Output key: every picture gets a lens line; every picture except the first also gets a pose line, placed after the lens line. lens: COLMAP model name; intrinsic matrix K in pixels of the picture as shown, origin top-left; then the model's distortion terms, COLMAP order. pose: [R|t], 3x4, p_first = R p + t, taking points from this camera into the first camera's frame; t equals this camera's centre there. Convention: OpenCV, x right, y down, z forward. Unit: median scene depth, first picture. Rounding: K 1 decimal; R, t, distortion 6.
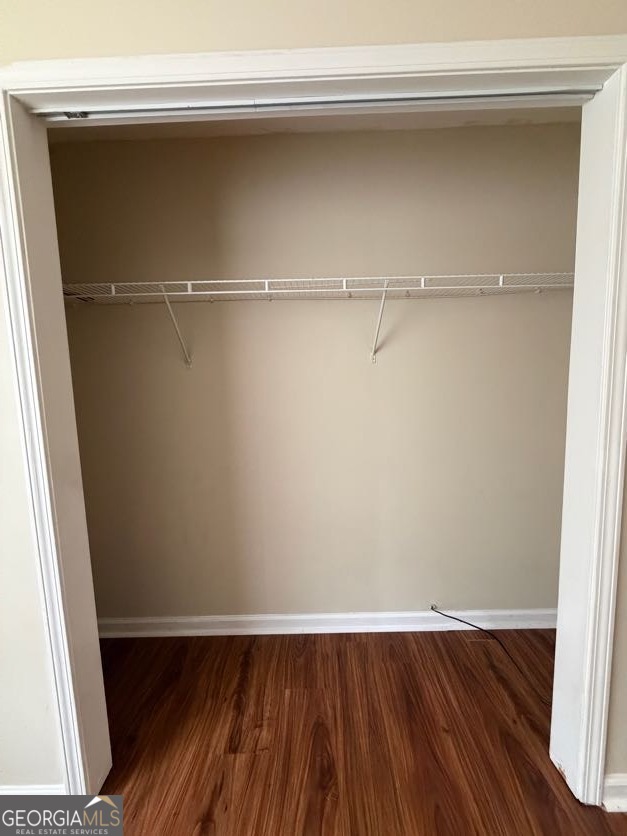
lens RADIAL K [[339.9, 0, 309.6], [0, 339.9, 407.5], [0, 0, 1]] dist [0.000594, 0.000119]
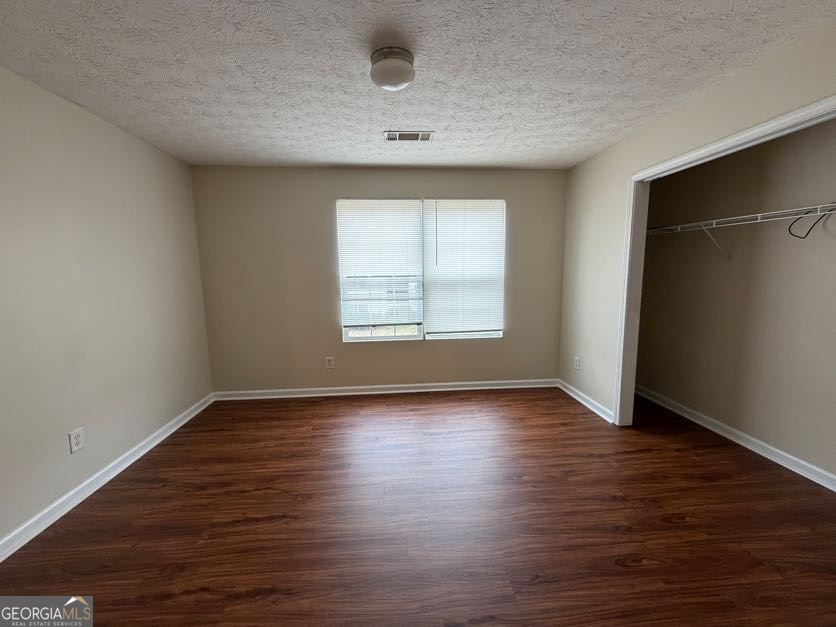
lens RADIAL K [[332.4, 0, 414.3], [0, 332.4, 315.7], [0, 0, 1]] dist [-0.000071, -0.000151]
pose [[0.092538, 0.166012, -0.981772, 1.413135], [-0.095273, 0.982955, 0.157232, 0.023887], [0.991141, 0.078987, 0.106777, -0.834962]]
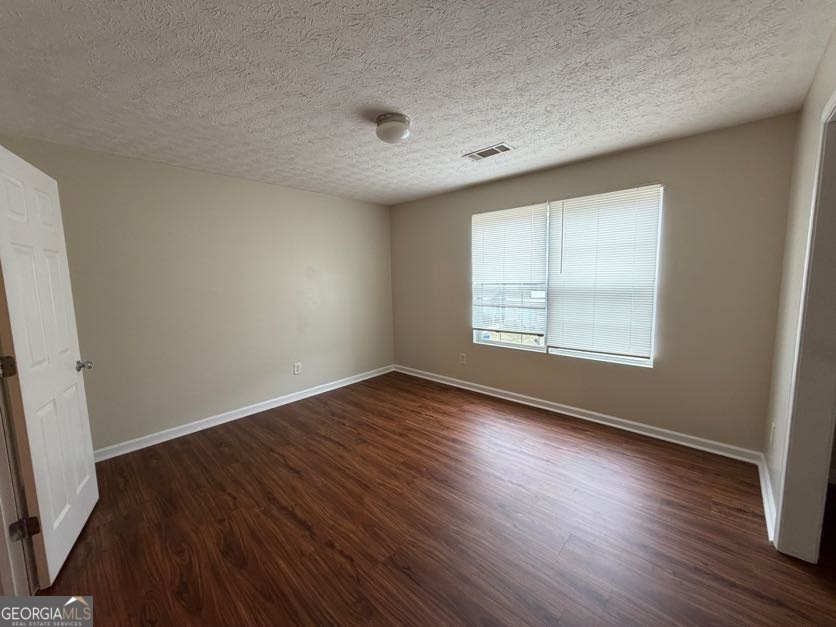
lens RADIAL K [[332.4, 0, 414.3], [0, 332.4, 315.7], [0, 0, 1]] dist [-0.000071, -0.000151]
pose [[-0.671221, 0.135085, -0.728845, 1.242249], [-0.035309, 0.976312, 0.213467, -0.149032], [0.740416, 0.169018, -0.650551, 0.461035]]
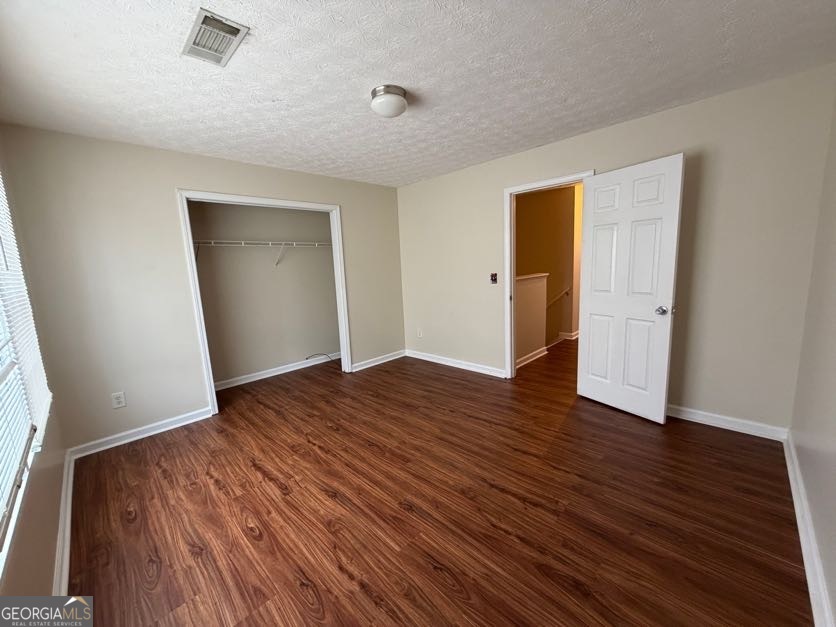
lens RADIAL K [[332.4, 0, 414.3], [0, 332.4, 315.7], [0, 0, 1]] dist [-0.000071, -0.000151]
pose [[0.696836, -0.111835, 0.708458, -1.200503], [0.102792, 0.993144, 0.055669, 0.248992], [-0.709827, 0.034031, 0.703554, -2.044914]]
